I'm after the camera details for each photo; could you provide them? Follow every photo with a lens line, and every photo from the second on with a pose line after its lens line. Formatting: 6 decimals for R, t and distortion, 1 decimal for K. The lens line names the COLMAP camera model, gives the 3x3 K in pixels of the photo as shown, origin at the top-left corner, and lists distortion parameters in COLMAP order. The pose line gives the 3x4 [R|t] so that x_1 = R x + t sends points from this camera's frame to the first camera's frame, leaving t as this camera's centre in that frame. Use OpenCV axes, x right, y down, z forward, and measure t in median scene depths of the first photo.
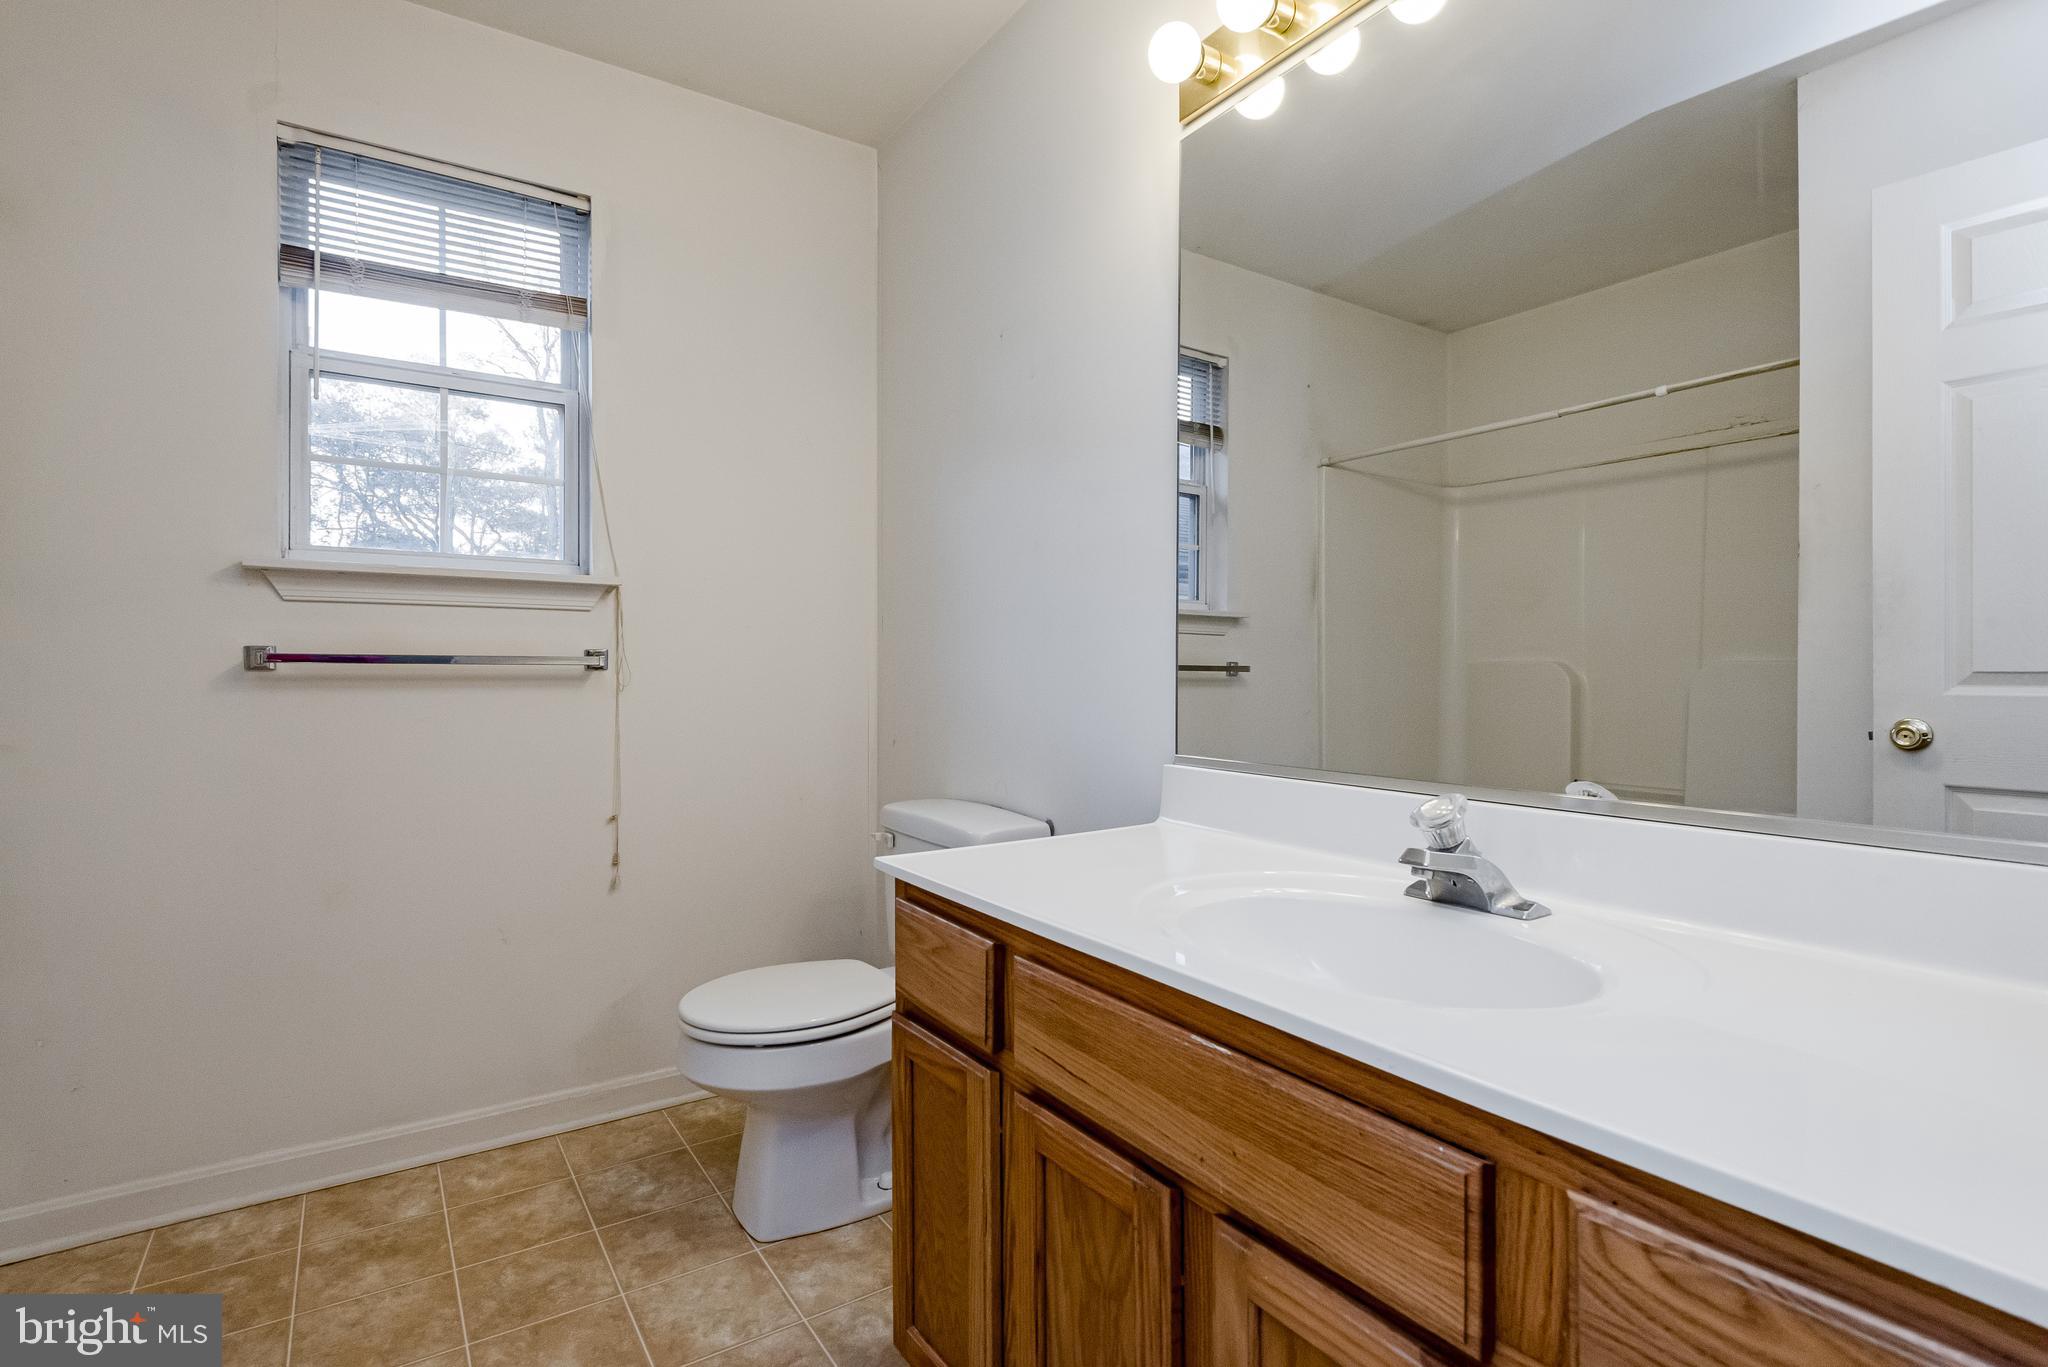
lens RADIAL K [[1000.1, 0, 1016.3], [0, 1000.1, 688.3], [0, 0, 1]] dist [0.016759, -0.005304]
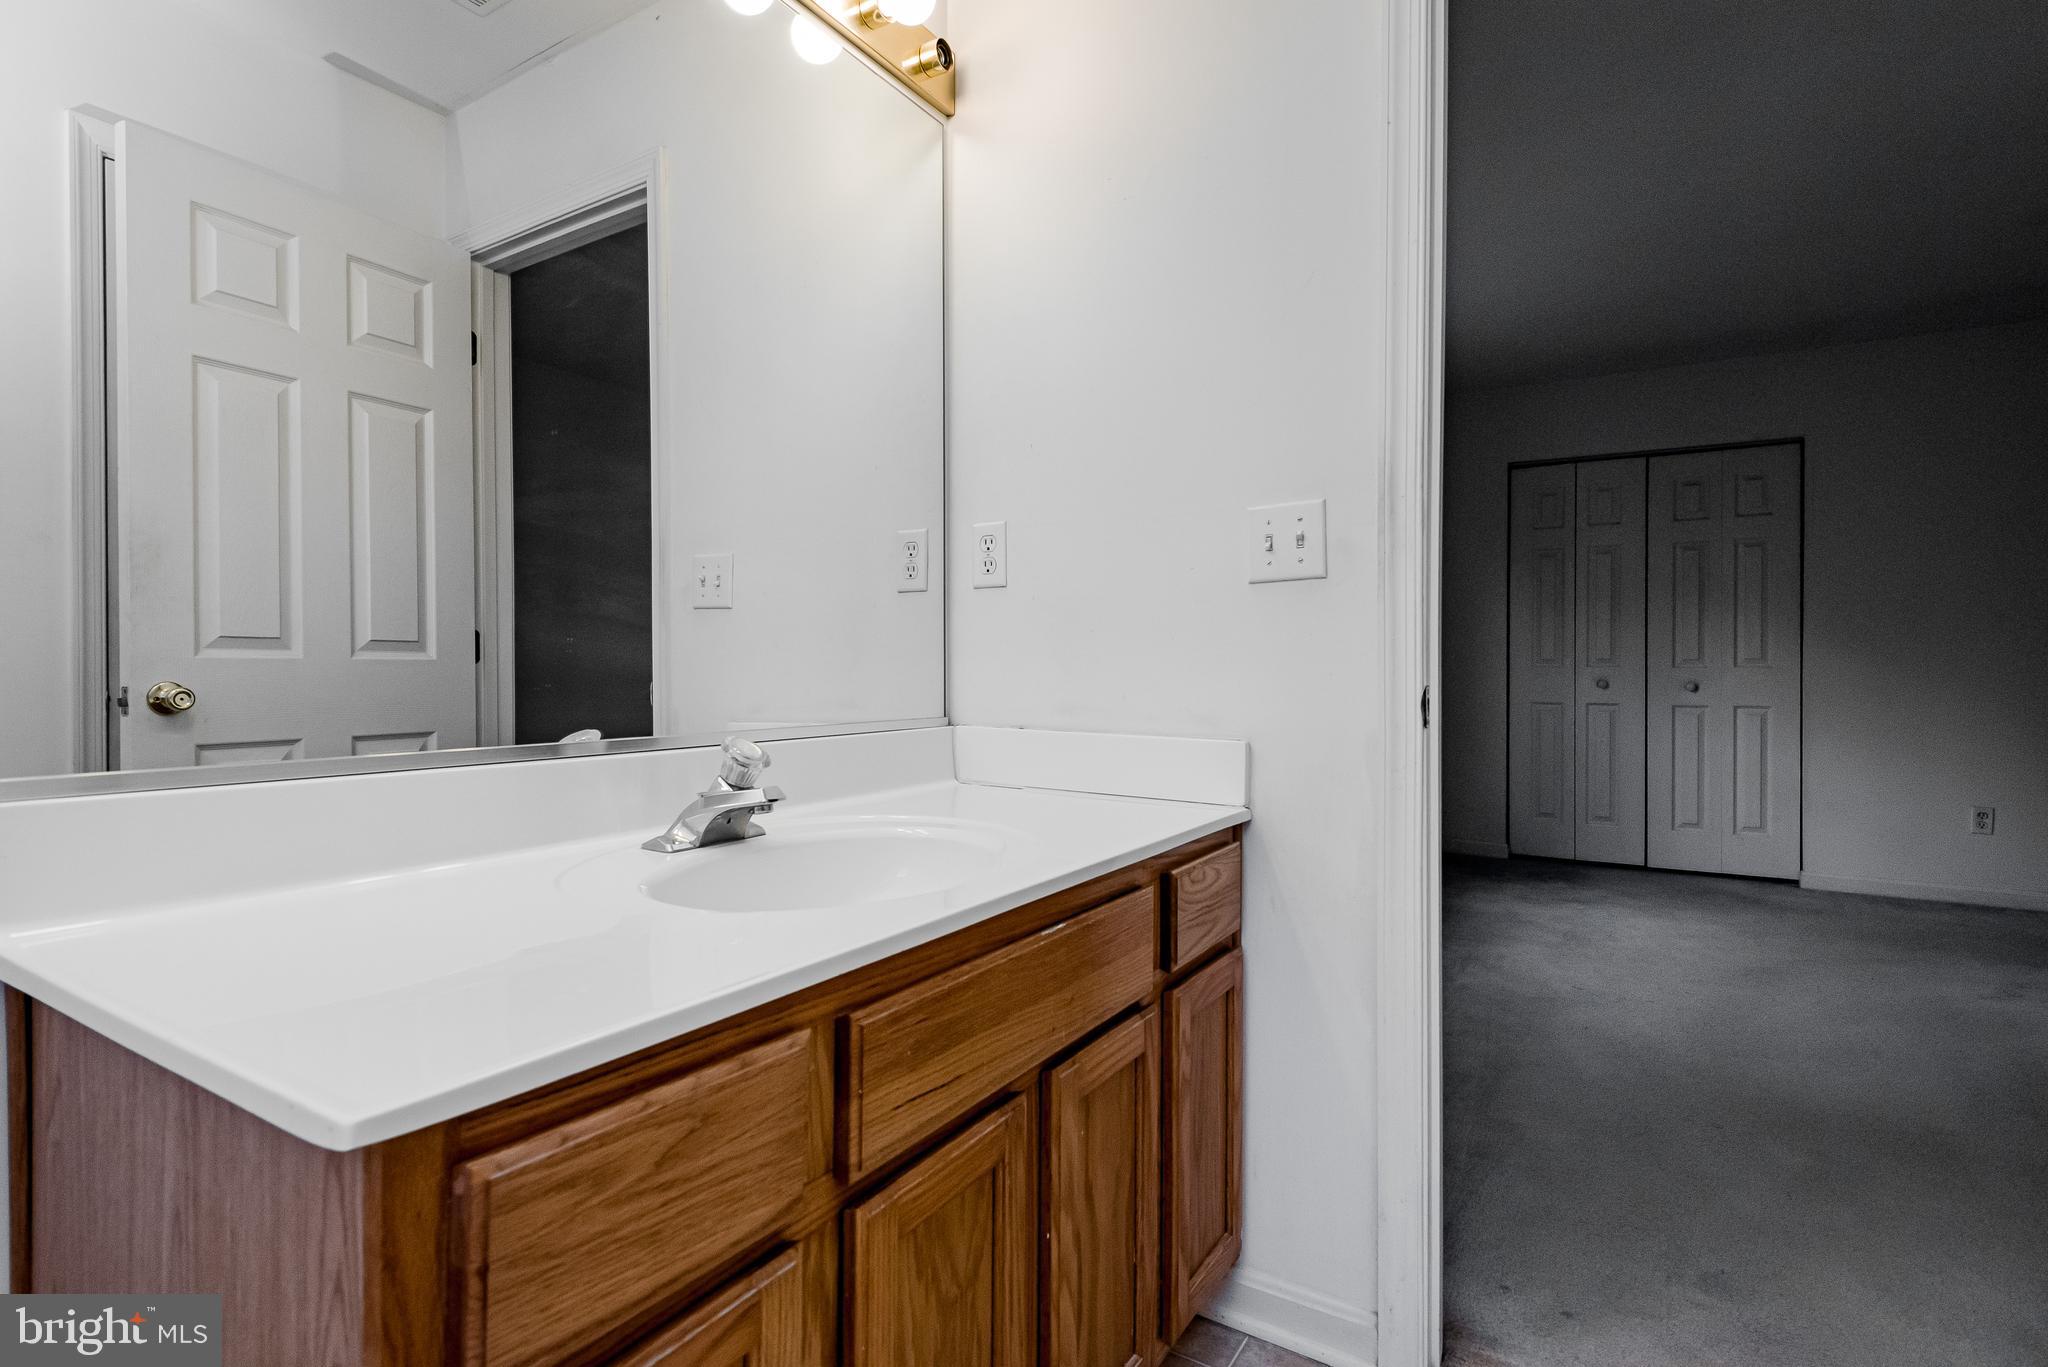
lens RADIAL K [[1000.1, 0, 1022.2], [0, 1000.1, 675.2], [0, 0, 1]] dist [0.016759, -0.005304]
pose [[-0.438386, -0.006473, 0.898763, -0.702613], [0.002998, 0.999958, 0.008664, 0.032203], [-0.898782, 0.006493, -0.438348, 1.262460]]
